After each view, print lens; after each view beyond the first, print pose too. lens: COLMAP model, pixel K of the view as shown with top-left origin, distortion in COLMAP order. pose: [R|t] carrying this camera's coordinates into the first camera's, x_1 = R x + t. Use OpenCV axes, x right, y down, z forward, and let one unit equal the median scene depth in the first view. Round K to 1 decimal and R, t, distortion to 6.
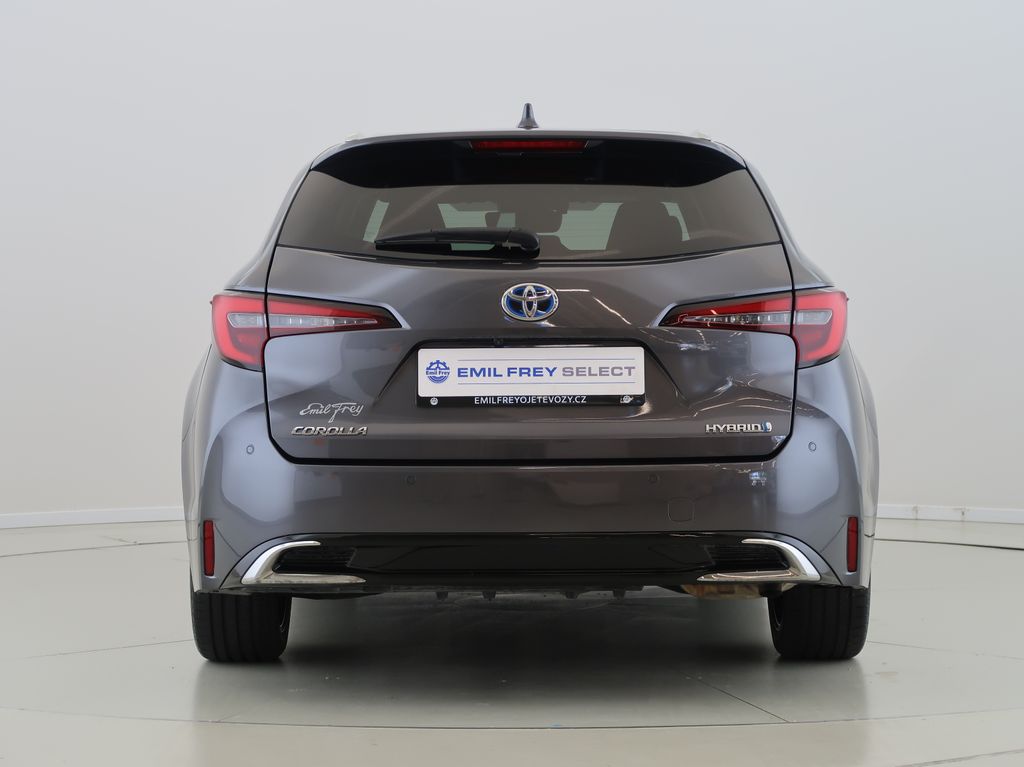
lens RADIAL K [[2521.7, 0, 513.1], [0, 2521.7, 388.7], [0, 0, 1]] dist [-0.454130, 0.000000]
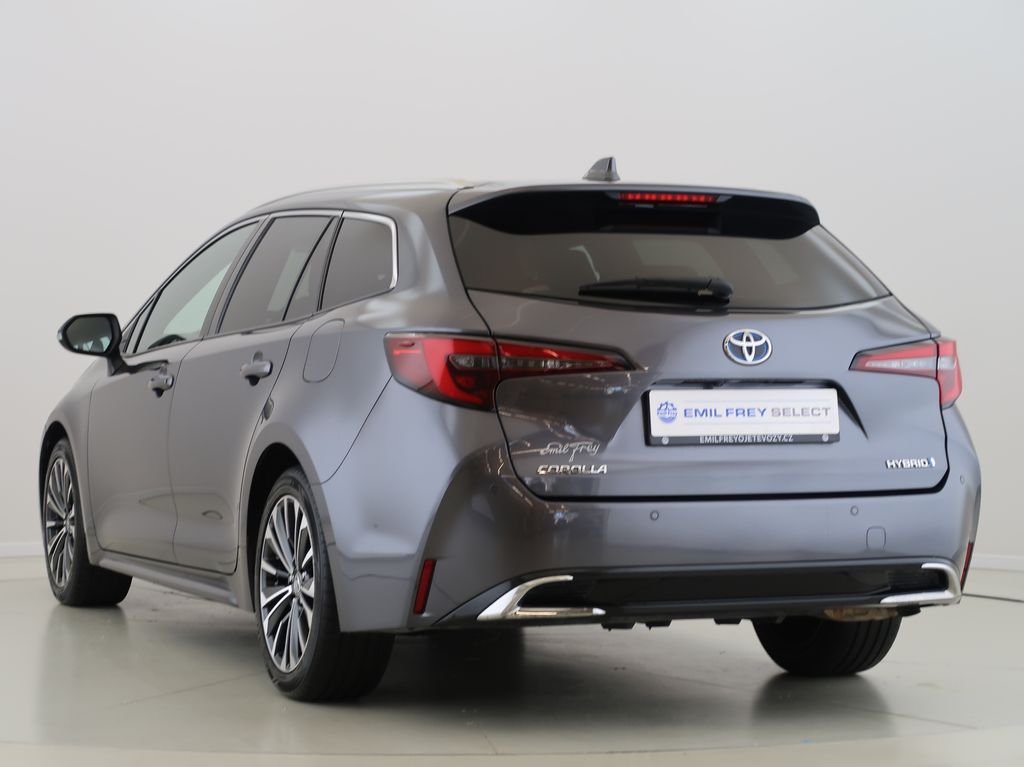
lens RADIAL K [[2521.7, 0, 508.0], [0, 2521.7, 380.1], [0, 0, 1]] dist [-0.454130, 0.000000]
pose [[0.932858, 0.005049, 0.360209, -0.470170], [0.002911, 0.999763, -0.021552, 0.002286], [-0.360232, 0.021153, 0.932623, 0.043552]]
